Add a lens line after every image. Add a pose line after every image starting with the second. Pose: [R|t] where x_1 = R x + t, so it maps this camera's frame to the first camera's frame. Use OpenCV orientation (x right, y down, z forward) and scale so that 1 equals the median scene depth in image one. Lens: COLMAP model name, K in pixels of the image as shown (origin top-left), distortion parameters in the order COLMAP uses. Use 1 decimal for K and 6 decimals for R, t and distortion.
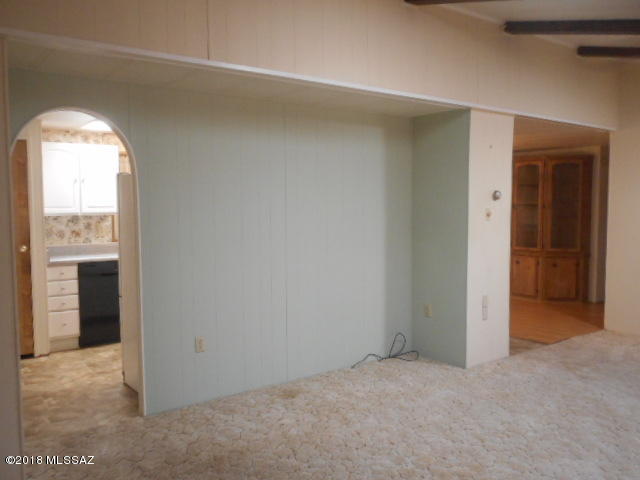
lens RADIAL K [[538.7, 0, 320.0], [0, 538.7, 240.0], [0, 0, 1]] dist [-0.000431, -0.000657]
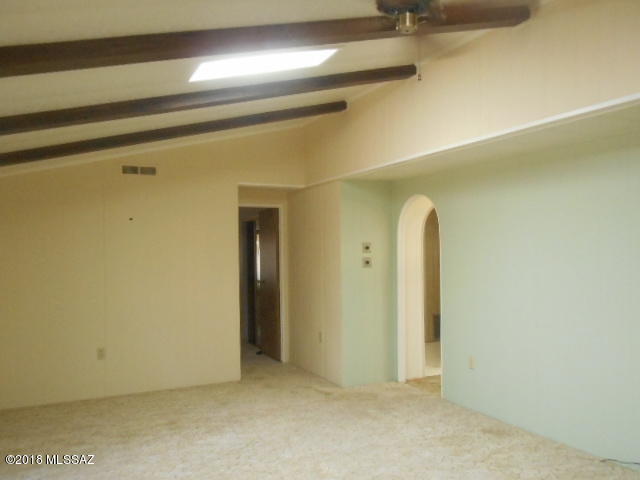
lens RADIAL K [[538.7, 0, 320.0], [0, 538.7, 240.0], [0, 0, 1]] dist [-0.000431, -0.000657]
pose [[-0.169611, -0.004297, -0.985502, 0.831386], [-0.050070, 0.998737, 0.004263, -0.061640], [0.984238, 0.050067, -0.169612, 0.655950]]
